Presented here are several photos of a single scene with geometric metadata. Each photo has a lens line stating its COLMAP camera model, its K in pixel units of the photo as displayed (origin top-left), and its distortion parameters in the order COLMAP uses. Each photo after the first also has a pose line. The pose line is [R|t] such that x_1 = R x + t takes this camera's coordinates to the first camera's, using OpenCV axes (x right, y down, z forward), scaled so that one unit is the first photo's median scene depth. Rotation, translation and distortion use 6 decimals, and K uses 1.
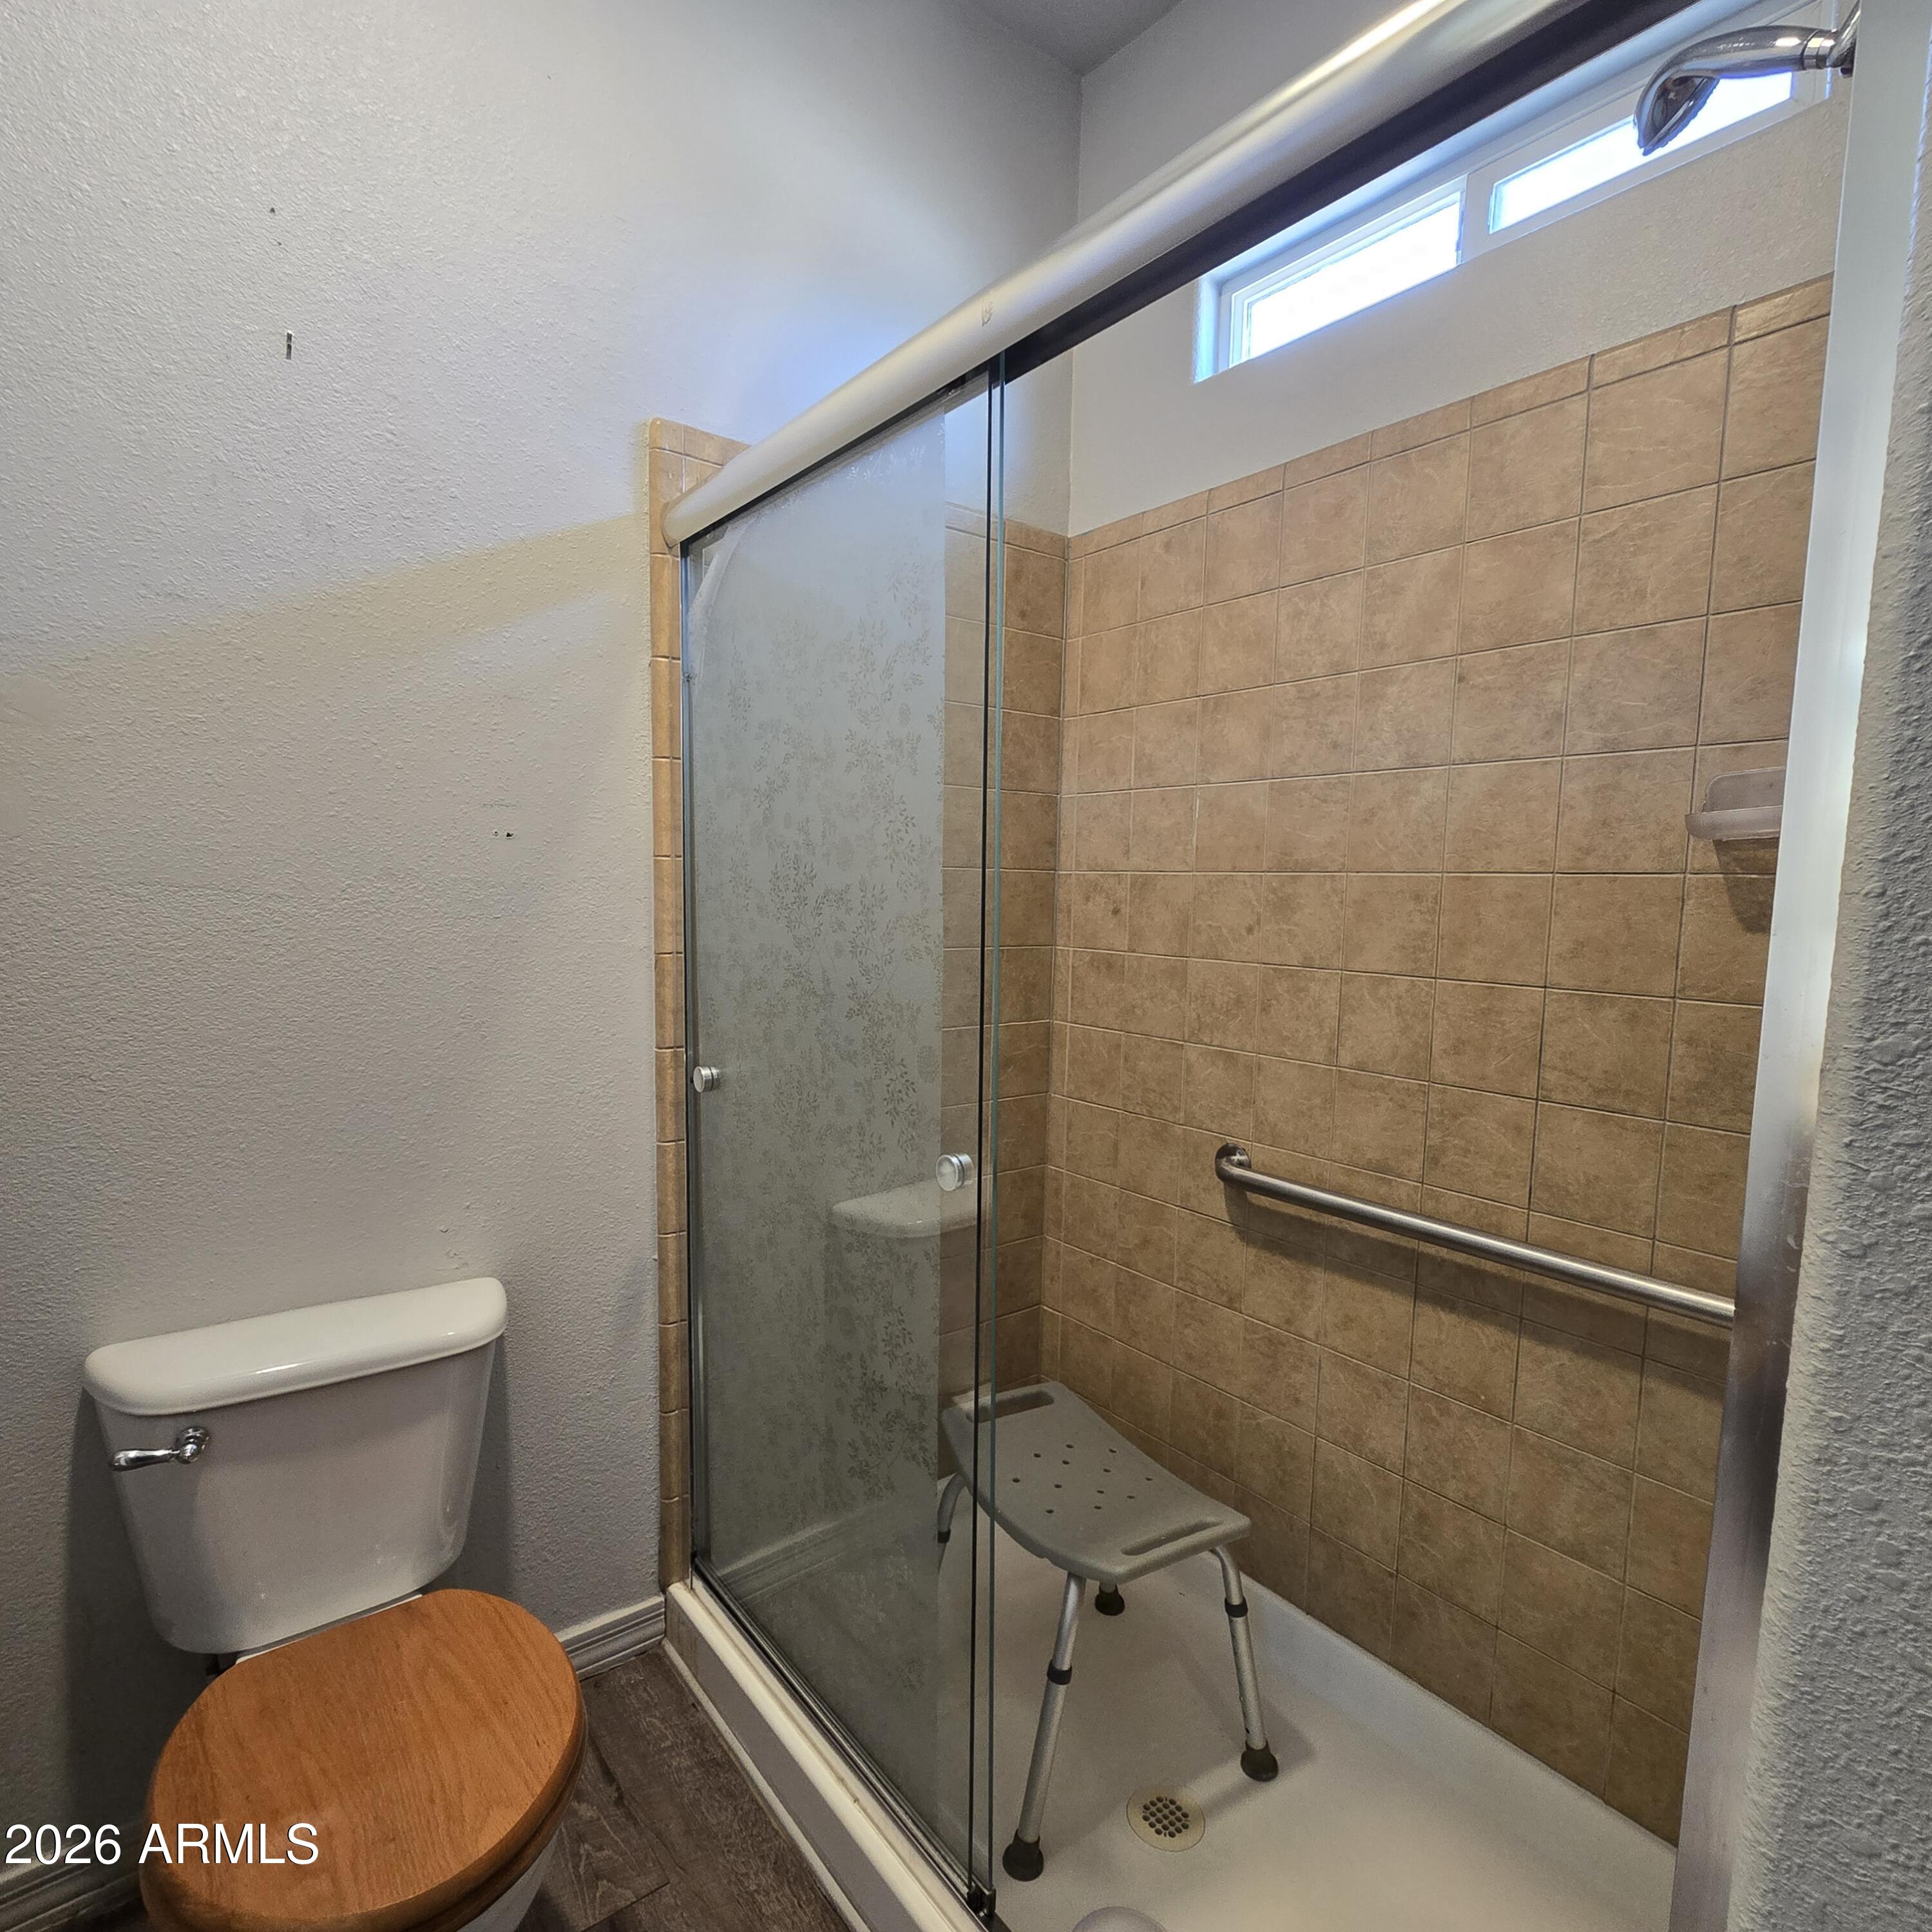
lens RADIAL K [[1062.3, 0, 969.1], [0, 1062.3, 979.4], [0, 0, 1]] dist [0.000717, -0.002942]
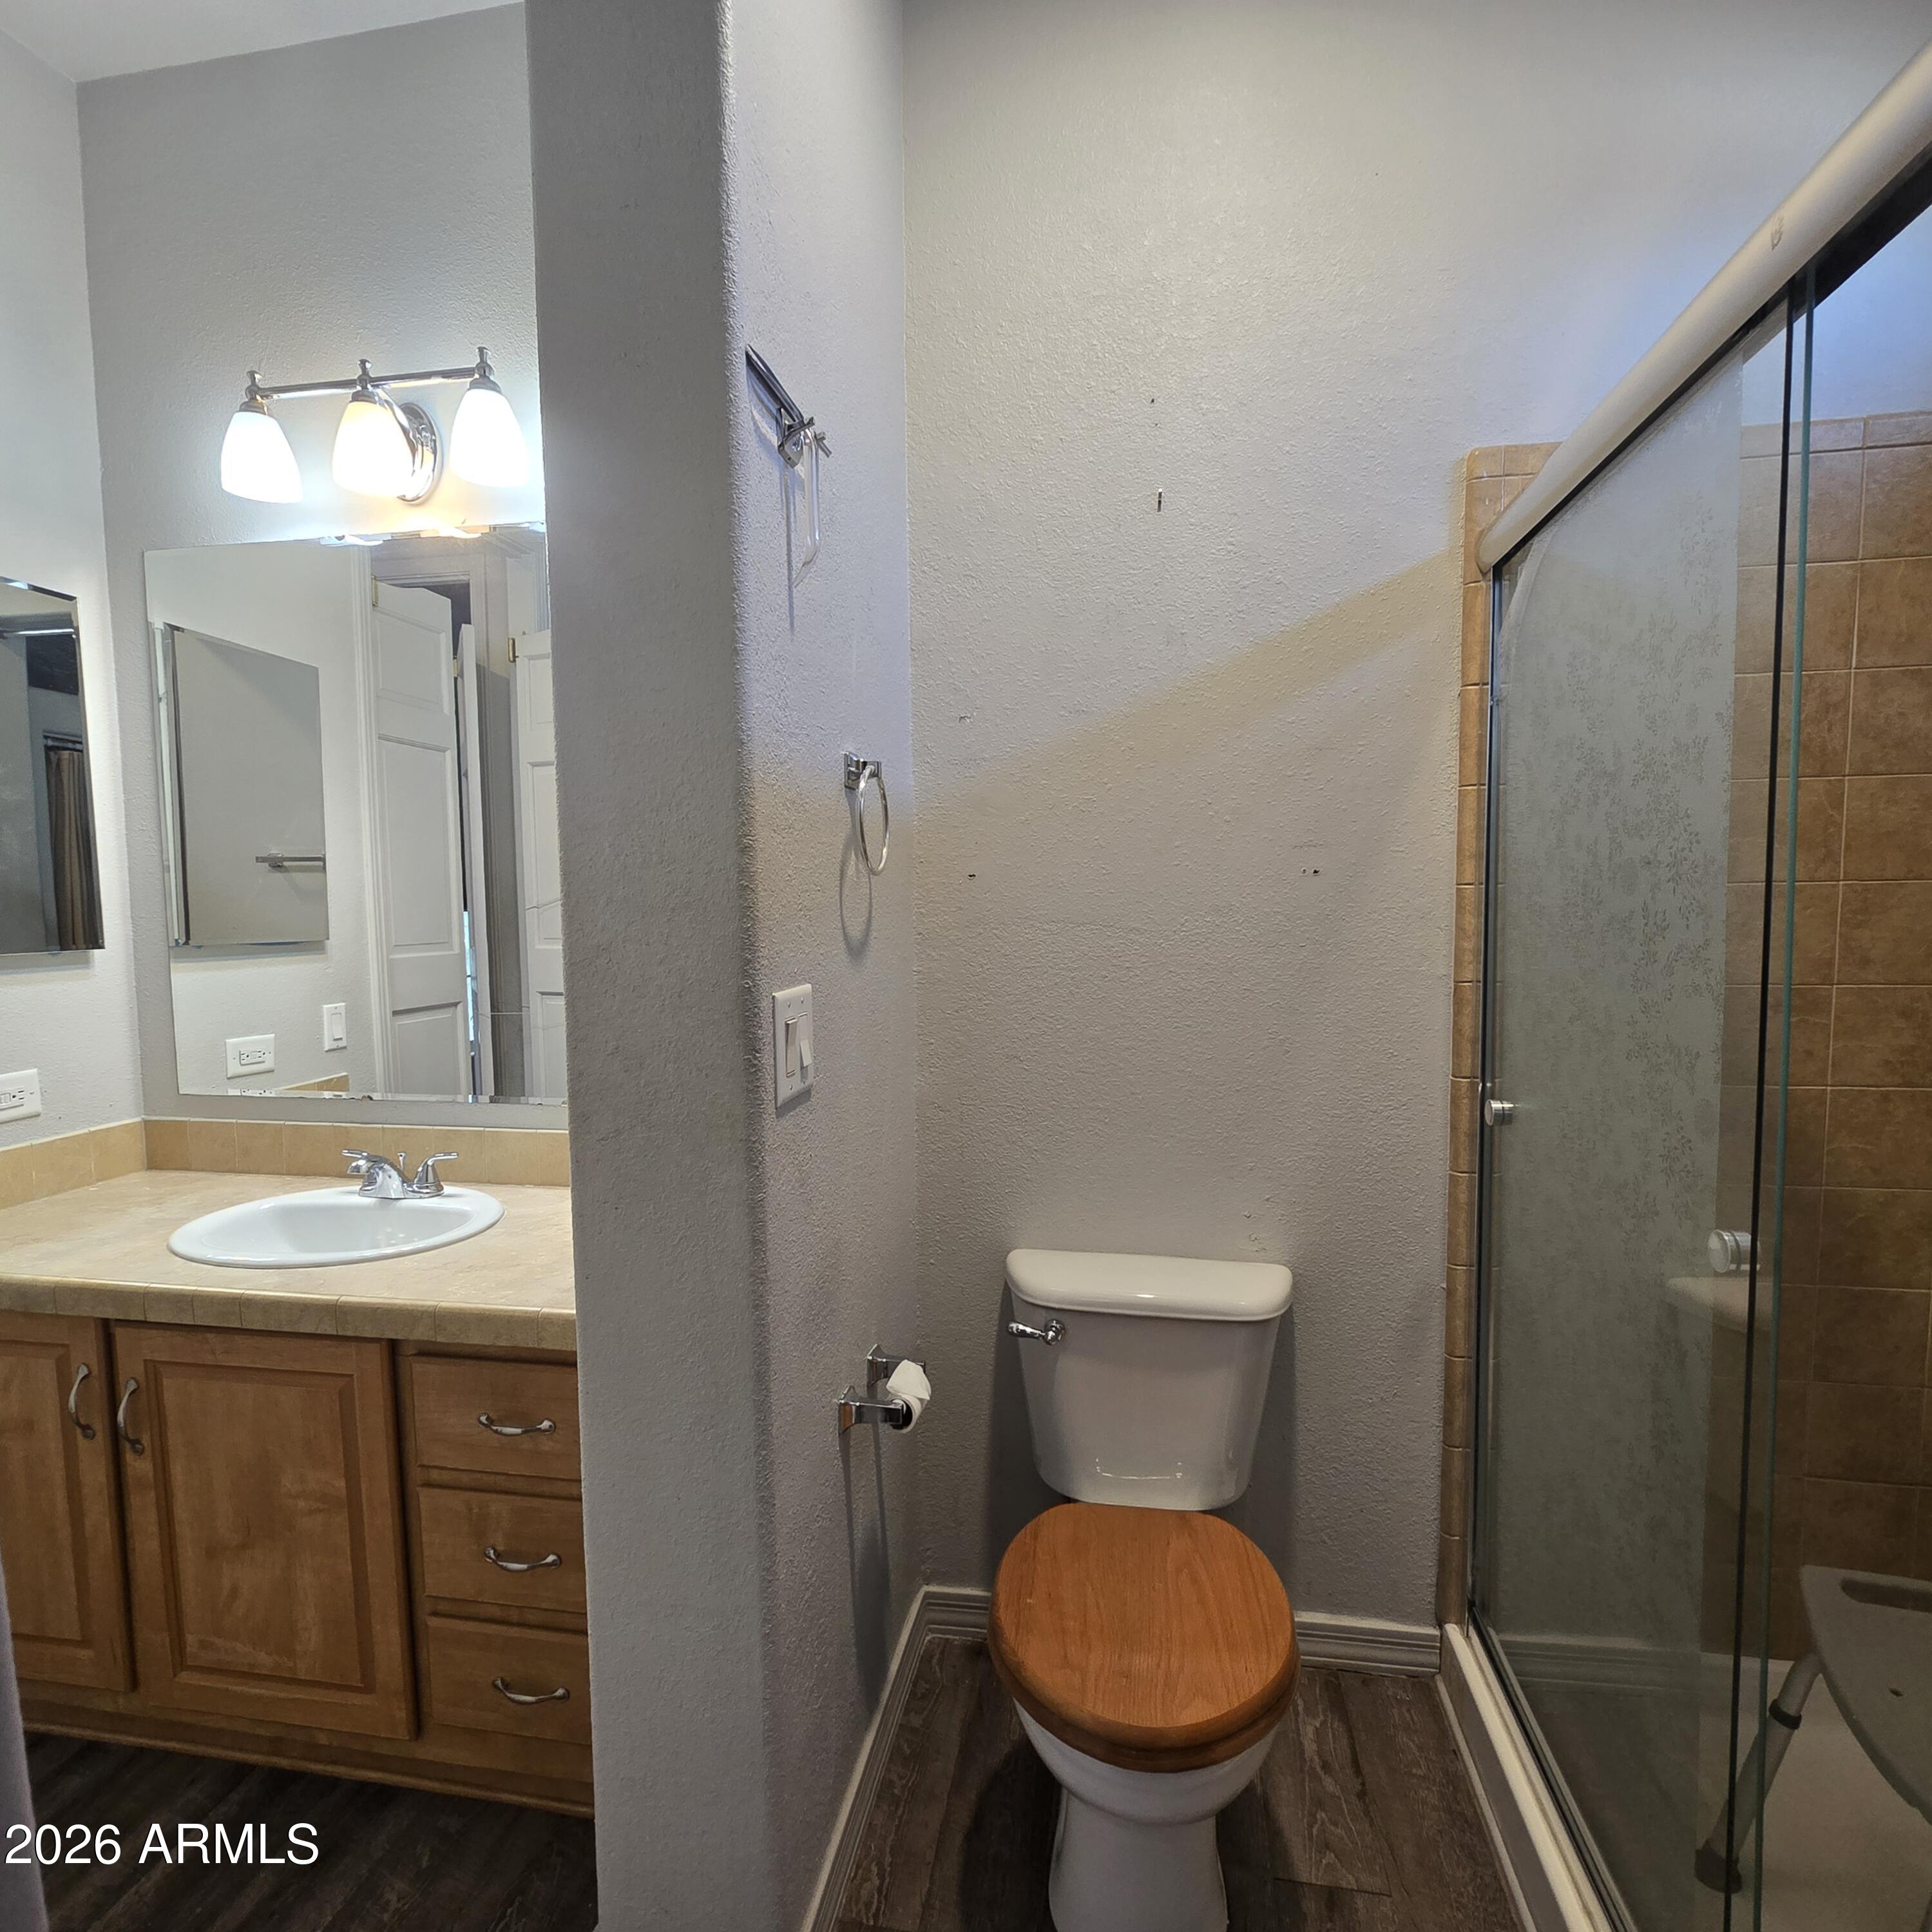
lens RADIAL K [[1061.2, 0, 962.6], [0, 1061.2, 974.6], [0, 0, 1]] dist [-0.001083, 0.001026]
pose [[0.669095, 0.021363, -0.742870, 0.147621], [-0.040849, 0.999133, -0.008060, -0.004377], [0.742054, 0.035738, 0.669387, -0.013751]]
